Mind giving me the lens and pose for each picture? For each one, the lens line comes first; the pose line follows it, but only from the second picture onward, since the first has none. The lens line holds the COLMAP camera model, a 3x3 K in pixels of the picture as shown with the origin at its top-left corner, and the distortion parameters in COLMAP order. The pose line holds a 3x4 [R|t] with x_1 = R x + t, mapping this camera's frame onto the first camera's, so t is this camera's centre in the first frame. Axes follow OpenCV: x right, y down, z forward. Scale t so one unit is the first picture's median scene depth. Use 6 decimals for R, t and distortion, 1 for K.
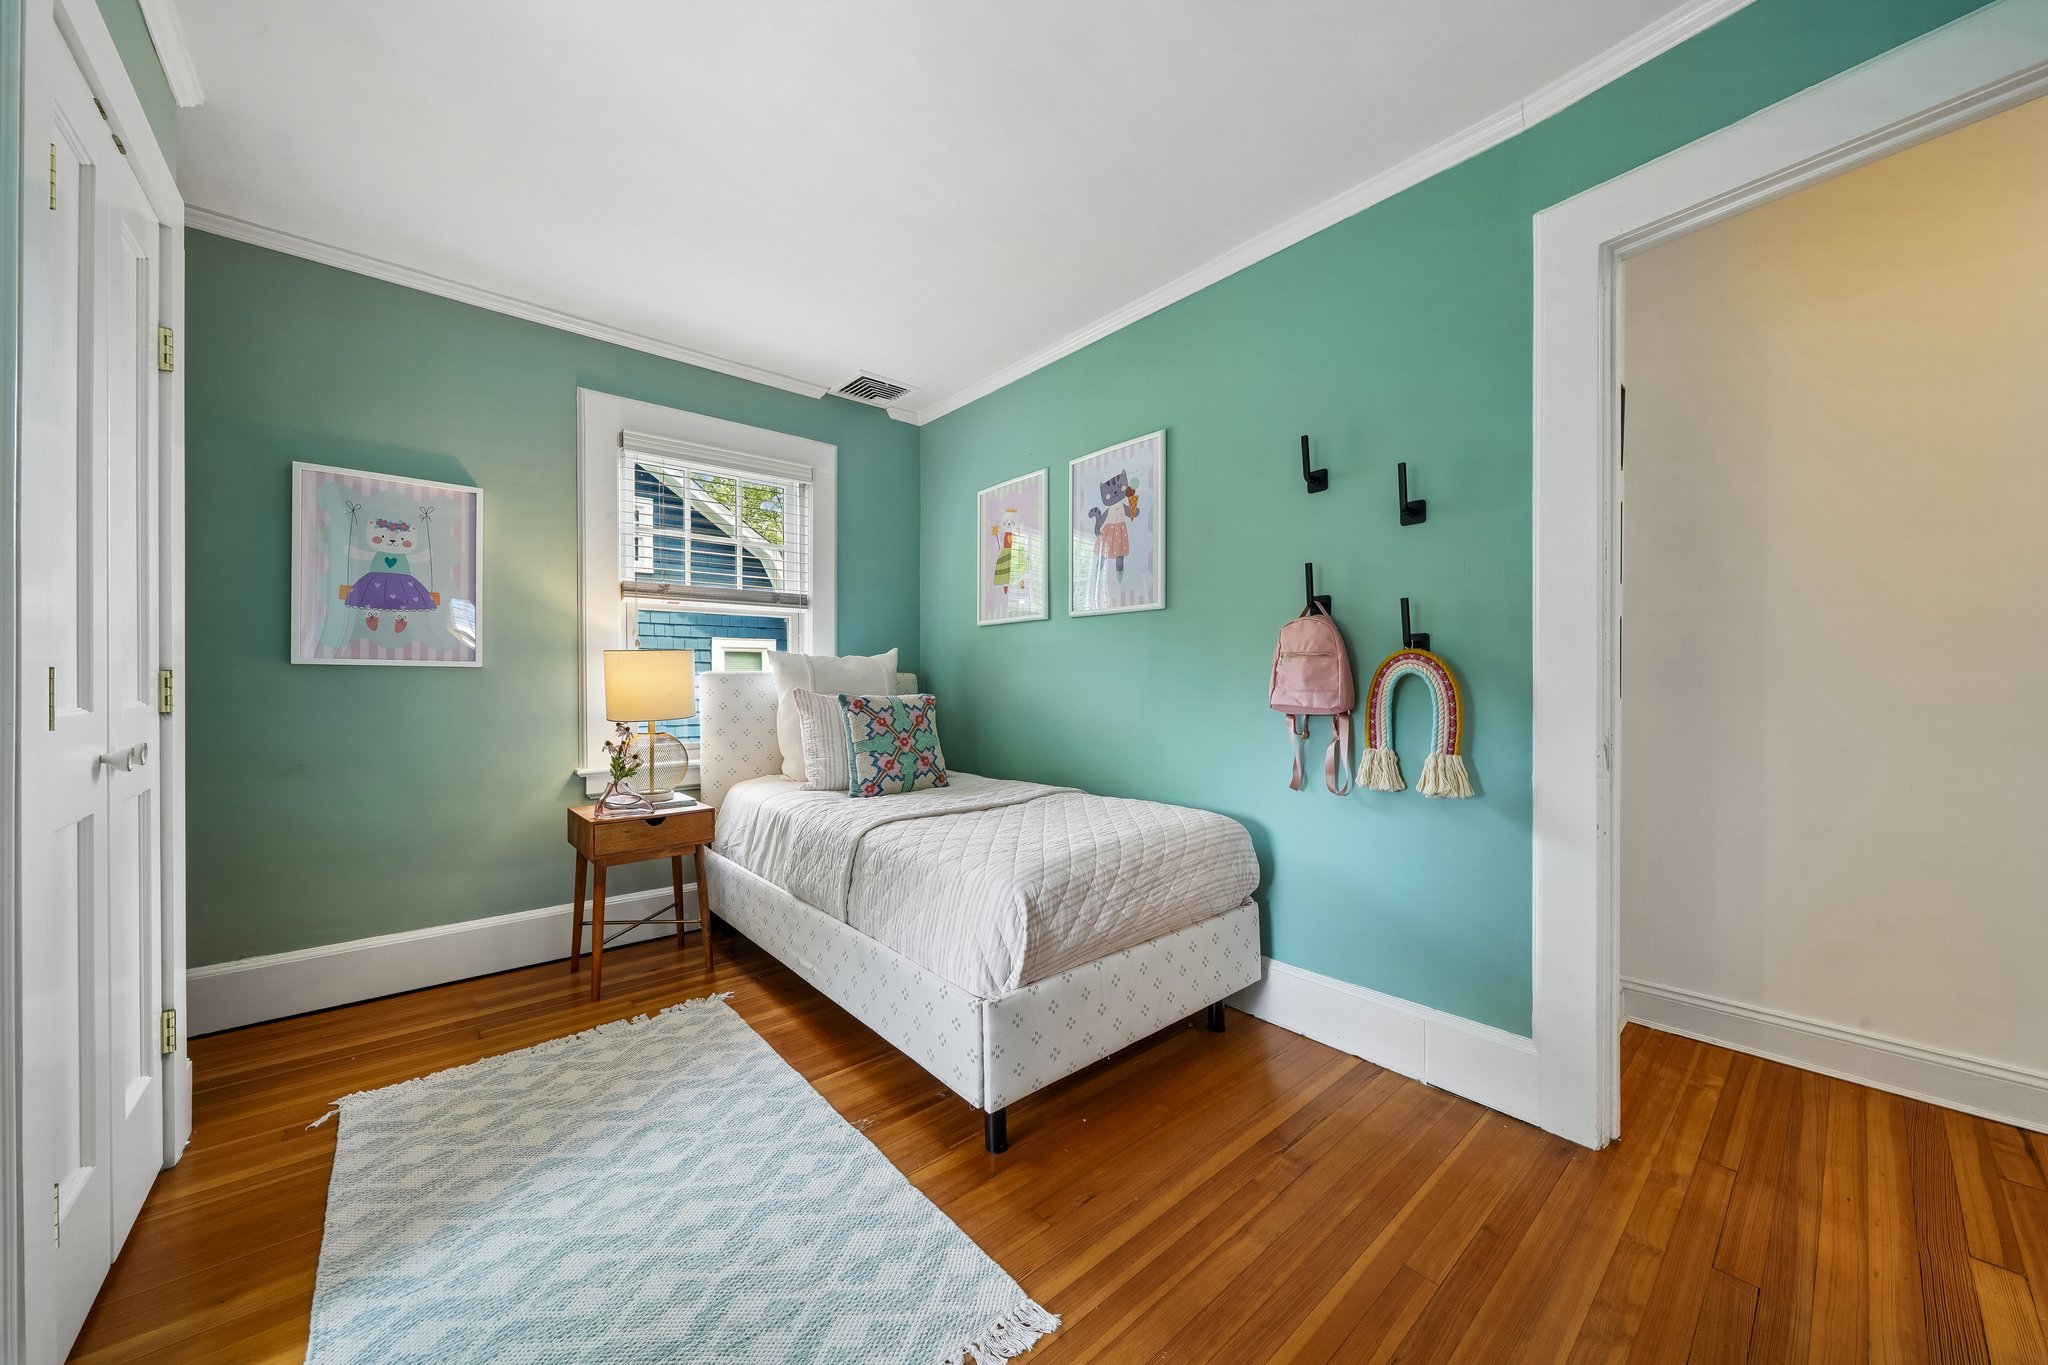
lens RADIAL K [[713.4, 0, 1019.7], [0, 713.4, 683.8], [0, 0, 1]] dist [-0.008654, 0.000510]
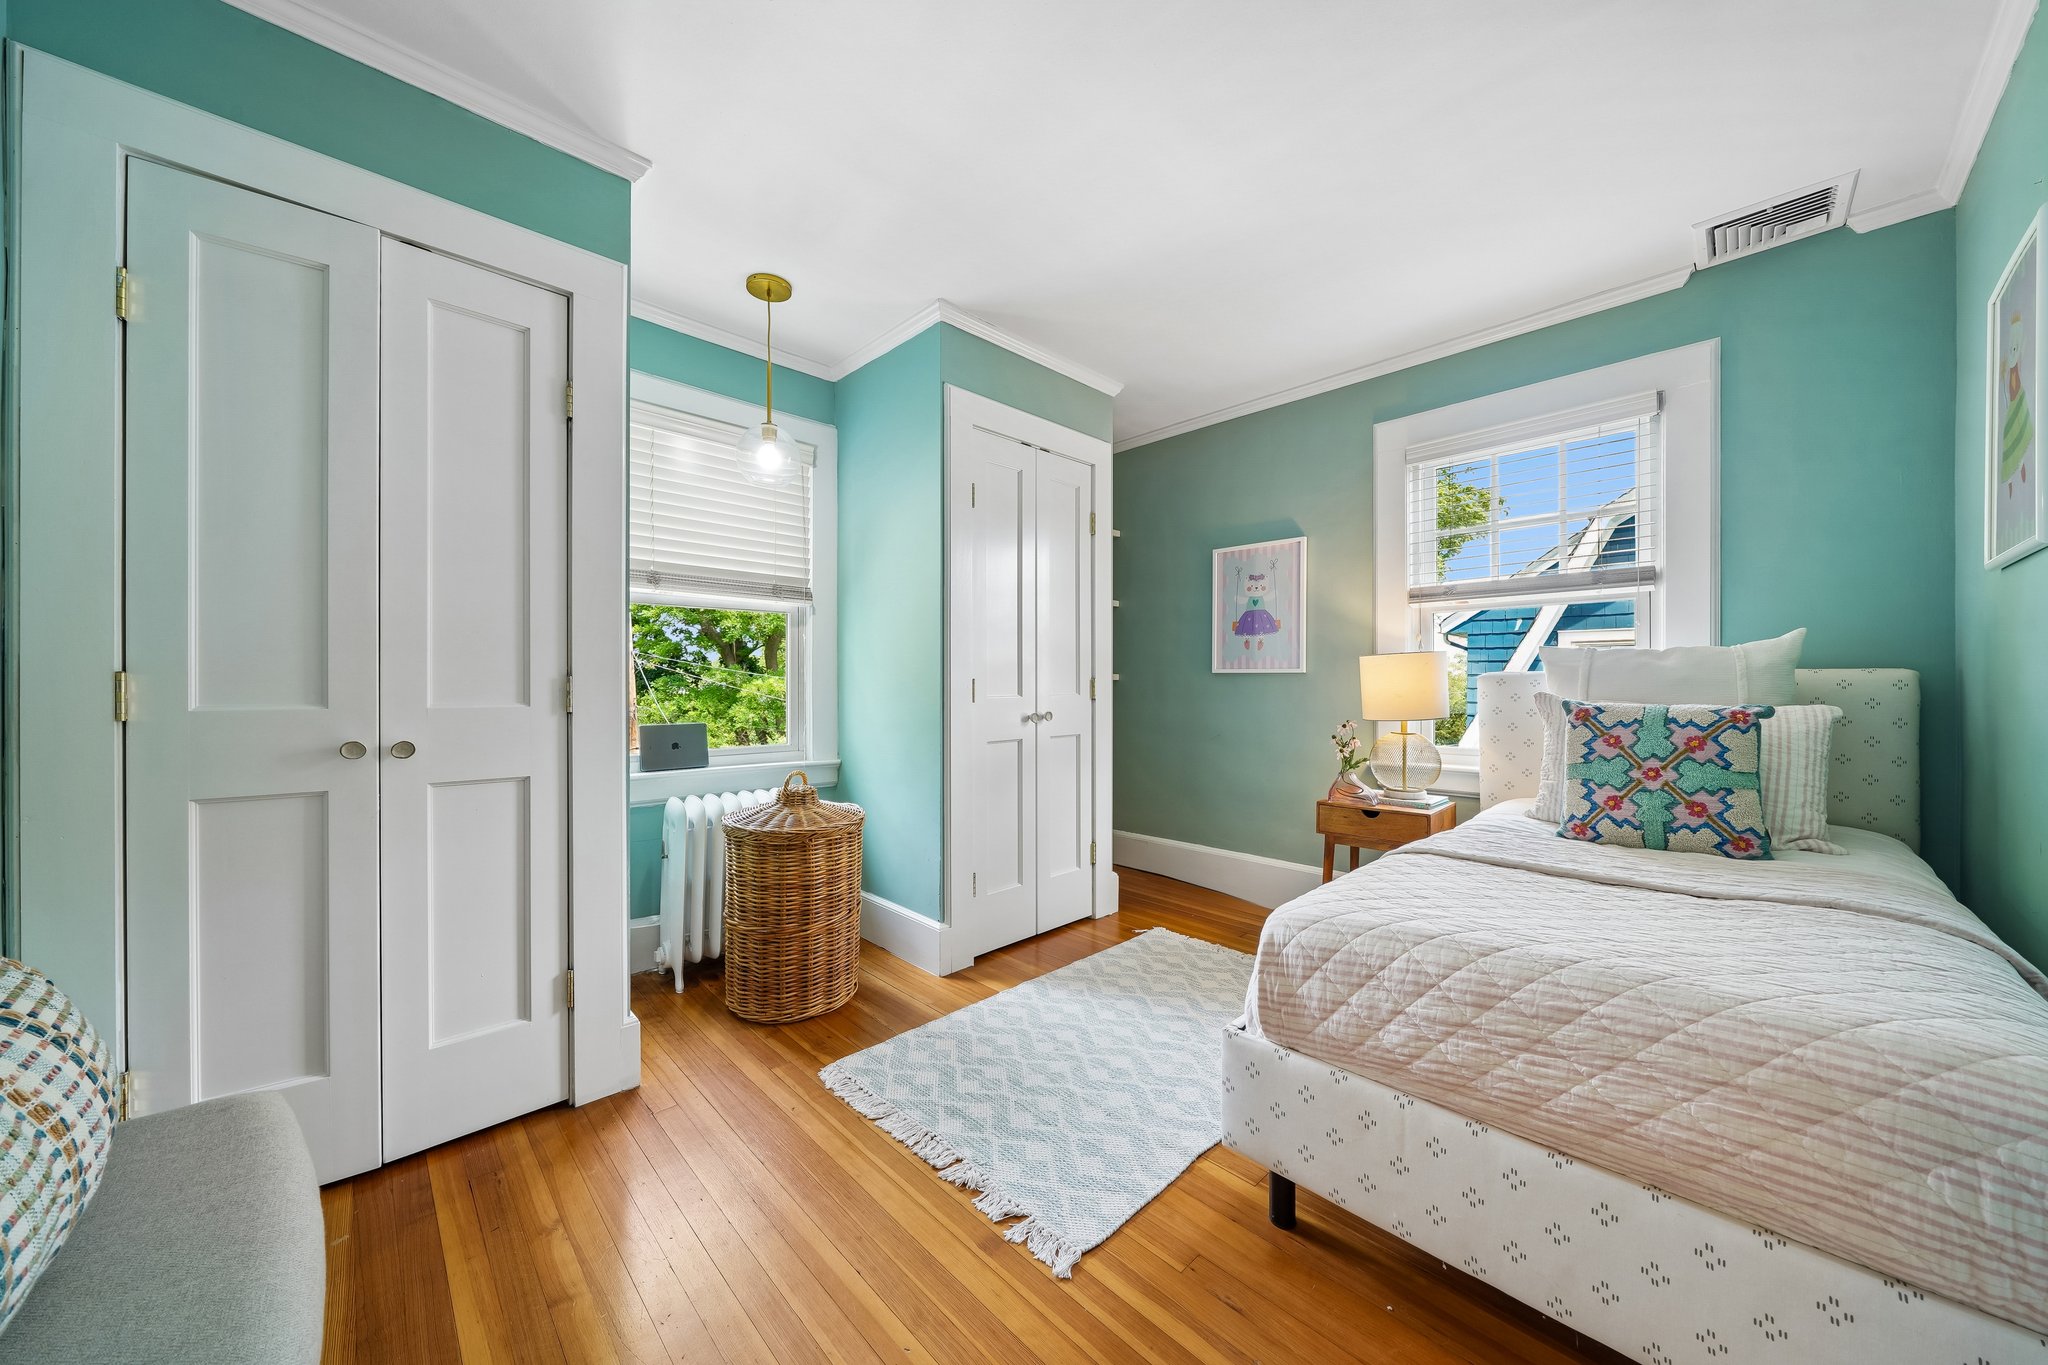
lens RADIAL K [[713.4, 0, 1020.2], [0, 713.4, 688.4], [0, 0, 1]] dist [-0.008654, 0.000510]
pose [[0.047845, 0.007755, -0.998825, 0.529362], [-0.000976, 0.999970, 0.007717, -0.004141], [0.998854, 0.000605, 0.047851, 0.412785]]
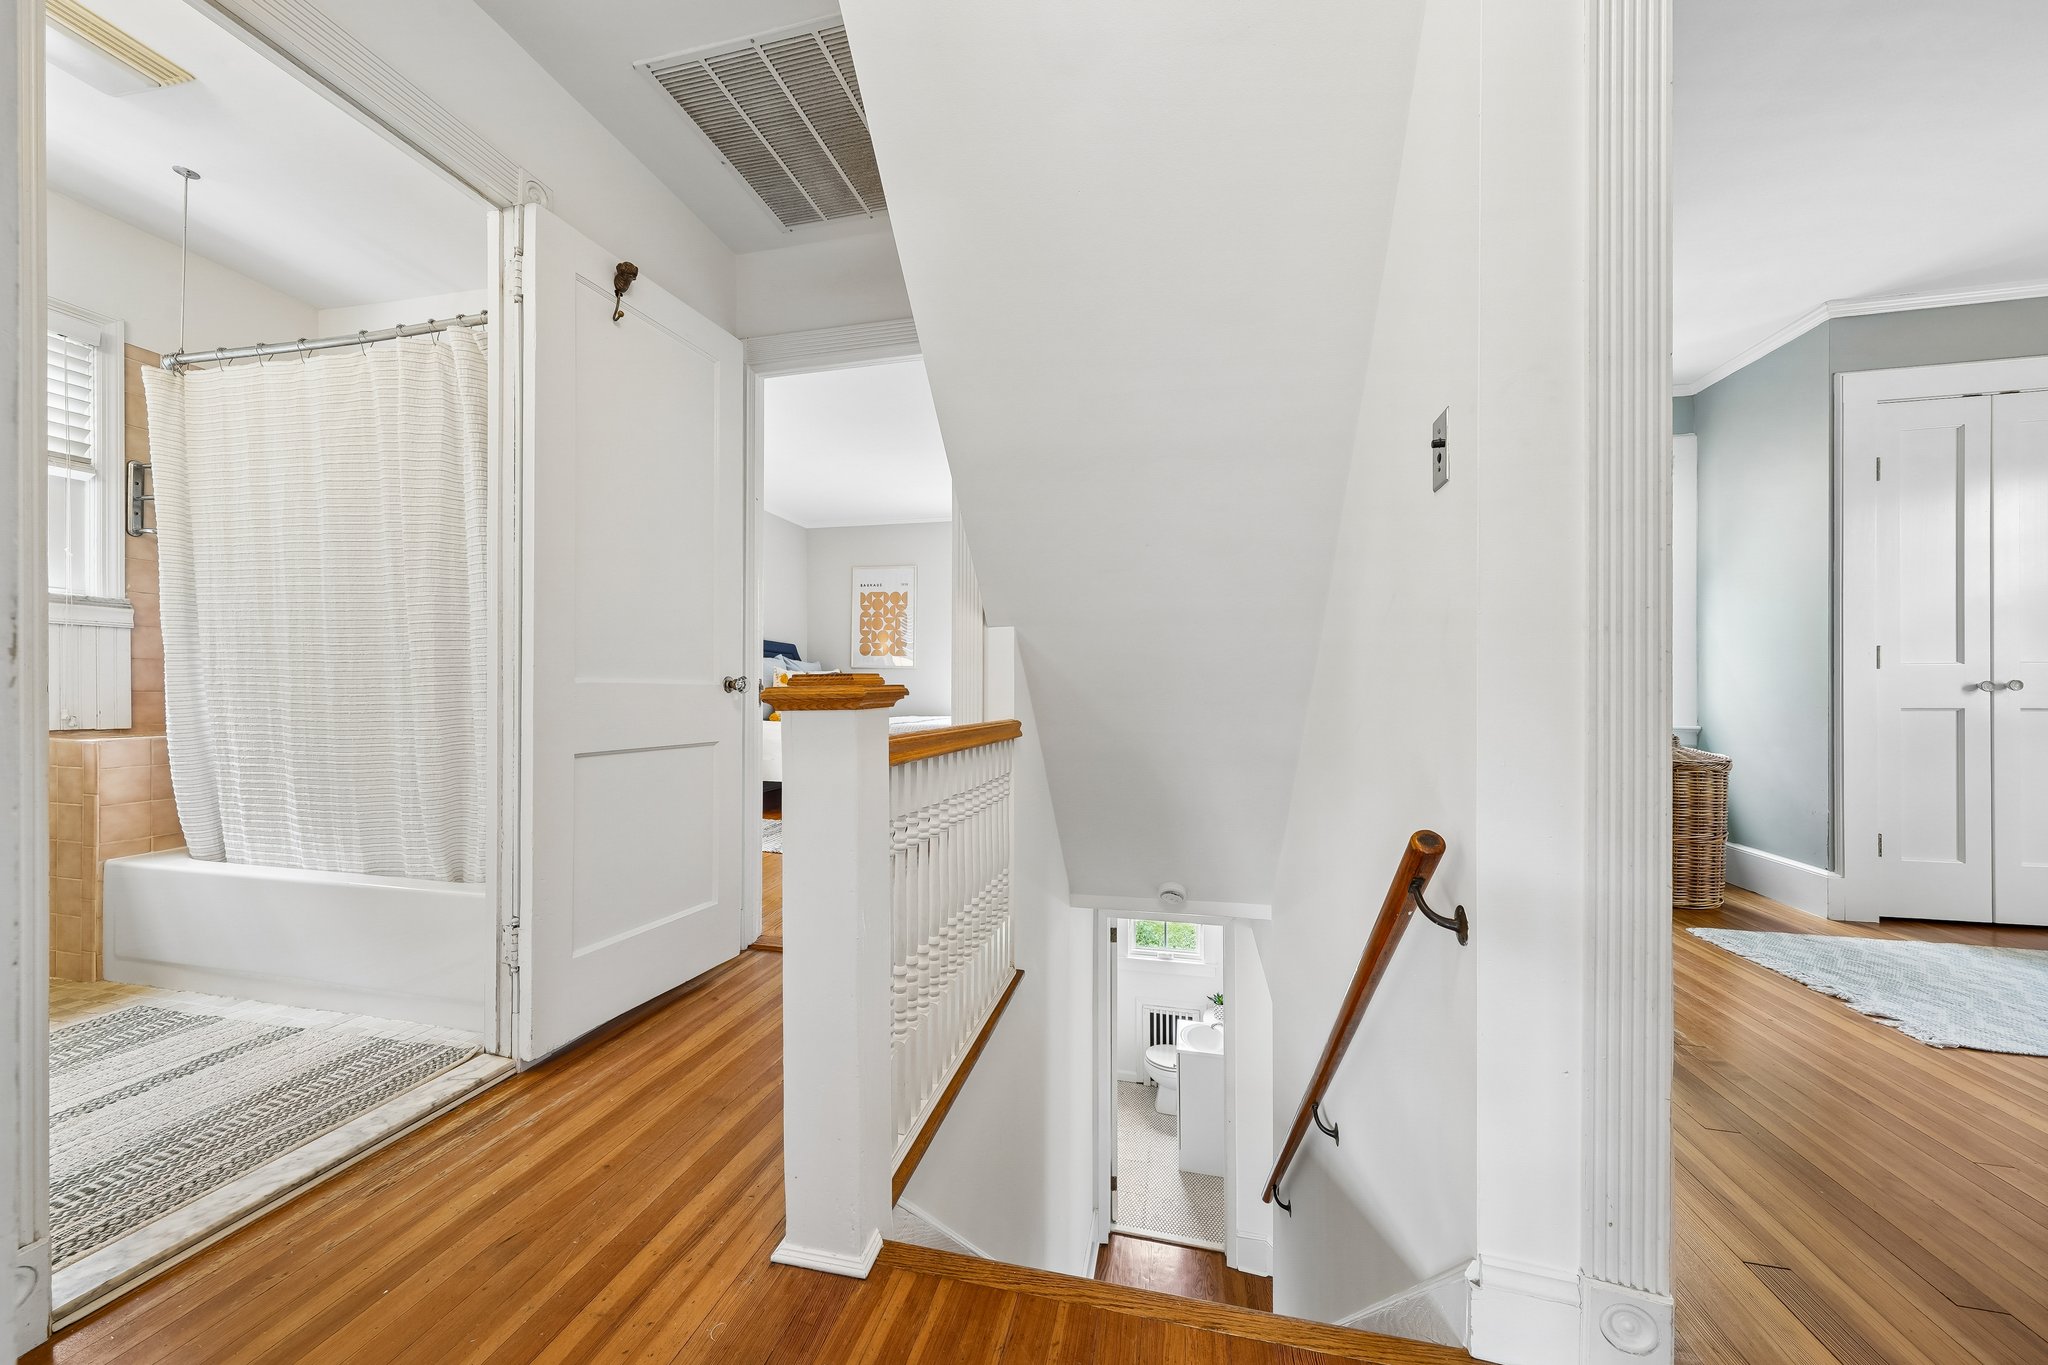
lens RADIAL K [[713.4, 0, 977.9], [0, 713.4, 690.6], [0, 0, 1]] dist [-0.008654, 0.000510]
pose [[-0.827858, -0.001705, -0.560935, 1.205153], [-0.001813, 0.999998, -0.000364, 0.059737], [0.560935, 0.000716, -0.827860, 0.510597]]
